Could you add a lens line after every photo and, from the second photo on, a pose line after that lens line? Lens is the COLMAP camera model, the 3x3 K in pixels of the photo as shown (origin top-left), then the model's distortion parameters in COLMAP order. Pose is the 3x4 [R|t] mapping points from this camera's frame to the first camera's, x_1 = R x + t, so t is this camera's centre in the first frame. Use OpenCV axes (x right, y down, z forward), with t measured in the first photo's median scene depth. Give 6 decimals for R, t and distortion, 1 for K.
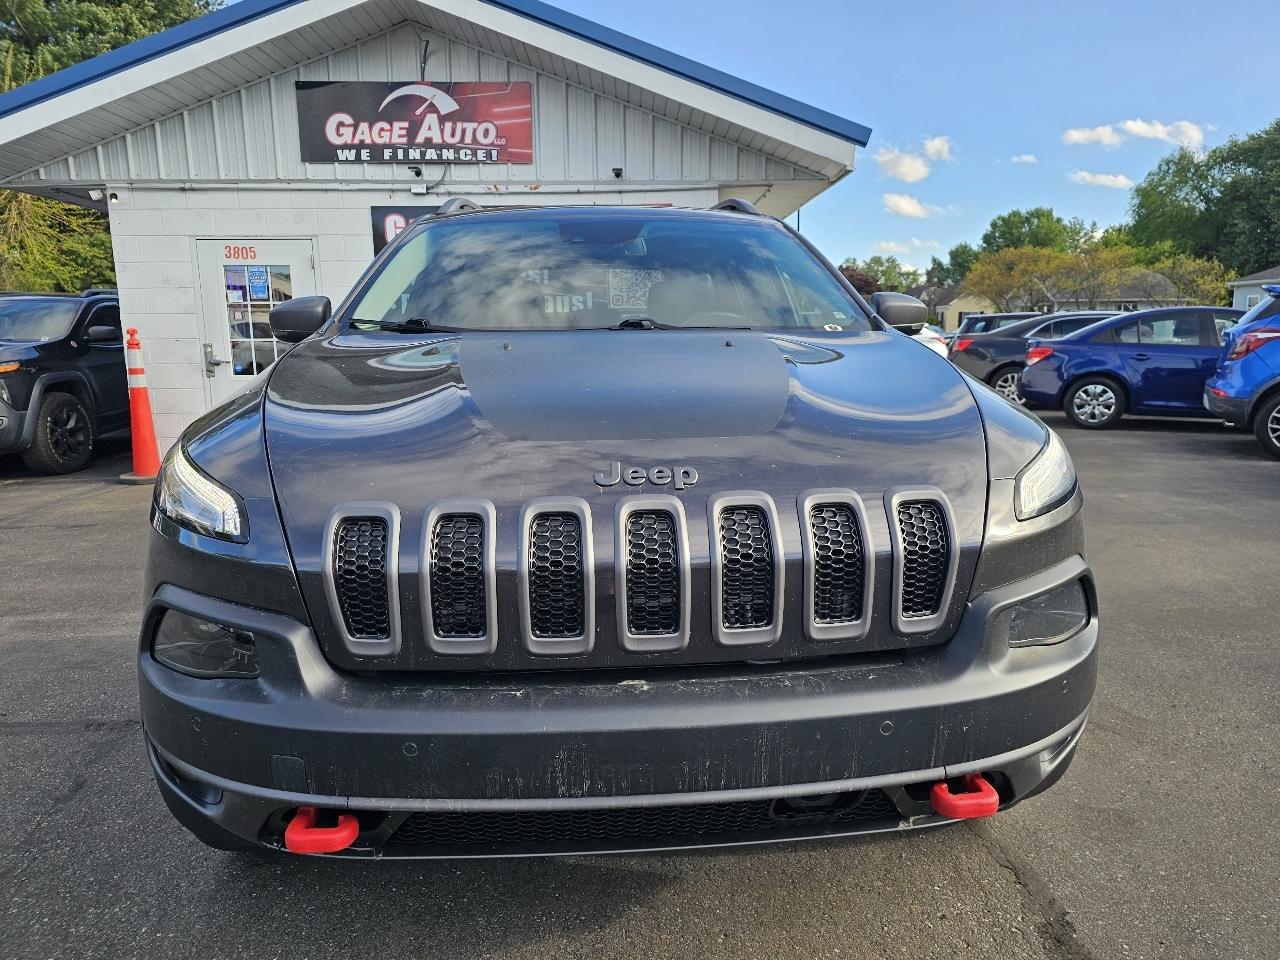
lens RADIAL K [[863.6, 0, 652.0], [0, 863.6, 489.8], [0, 0, 1]] dist [0.025143, -0.010131]
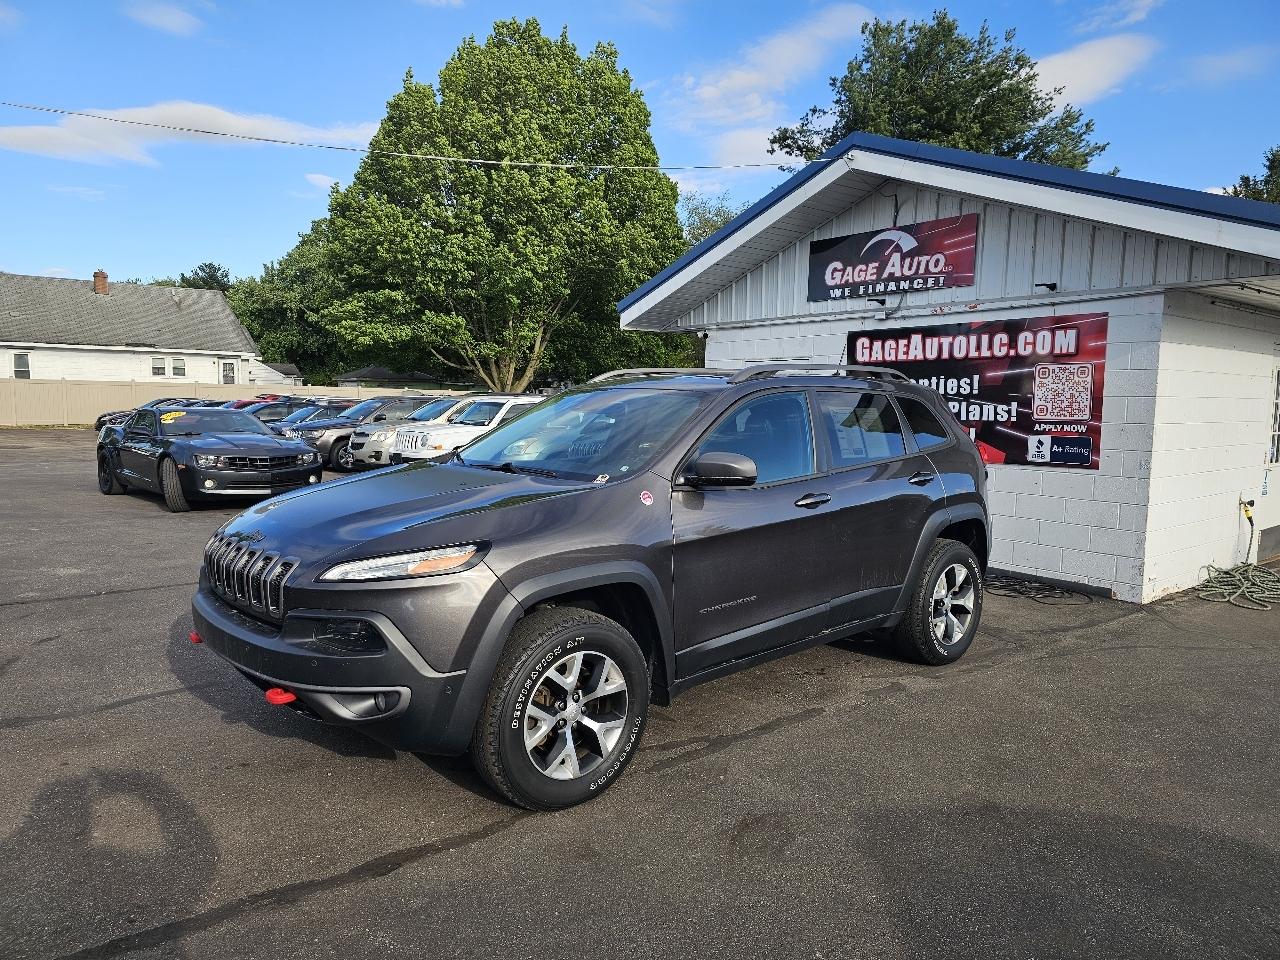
lens RADIAL K [[853.6, 0, 639.3], [0, 853.6, 483.1], [0, 0, 1]] dist [0.066760, -0.061068]
pose [[0.598507, 0.097520, -0.795160, 0.499302], [-0.162329, 0.986736, -0.001168, -0.065239], [0.784499, 0.129777, 0.606398, 0.054254]]
